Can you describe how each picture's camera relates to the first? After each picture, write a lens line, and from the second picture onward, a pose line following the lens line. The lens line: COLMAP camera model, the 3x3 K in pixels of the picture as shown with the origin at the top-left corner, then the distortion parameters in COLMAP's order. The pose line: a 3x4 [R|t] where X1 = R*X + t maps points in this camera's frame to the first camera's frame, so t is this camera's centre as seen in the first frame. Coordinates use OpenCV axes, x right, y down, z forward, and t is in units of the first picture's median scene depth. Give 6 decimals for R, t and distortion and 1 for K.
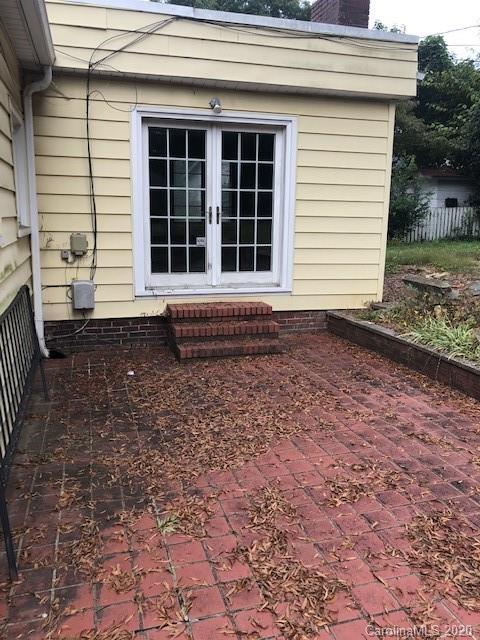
lens RADIAL K [[521.4, 0, 241.5], [0, 521.4, 318.6], [0, 0, 1]] dist [0.049312, -0.047857]
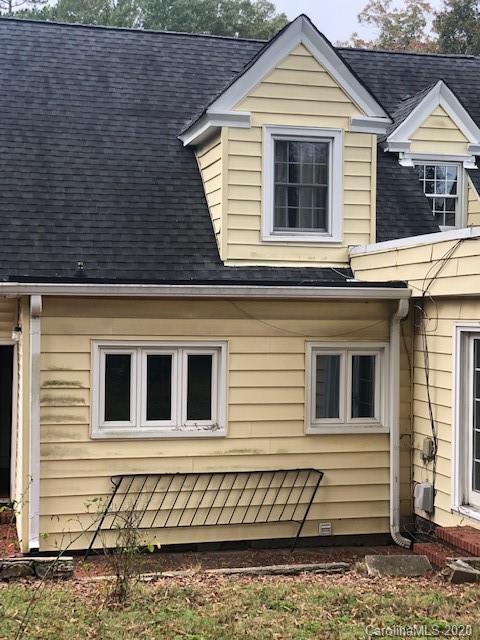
lens RADIAL K [[1018.9, 0, 243.9], [0, 1018.9, 319.8], [0, 0, 1]] dist [-0.065770, 0.000000]
pose [[-0.012601, 0.006326, -0.999901, 1.615515], [-0.171114, 0.985216, 0.008389, -0.325613], [0.985171, 0.171202, -0.011332, 0.567610]]
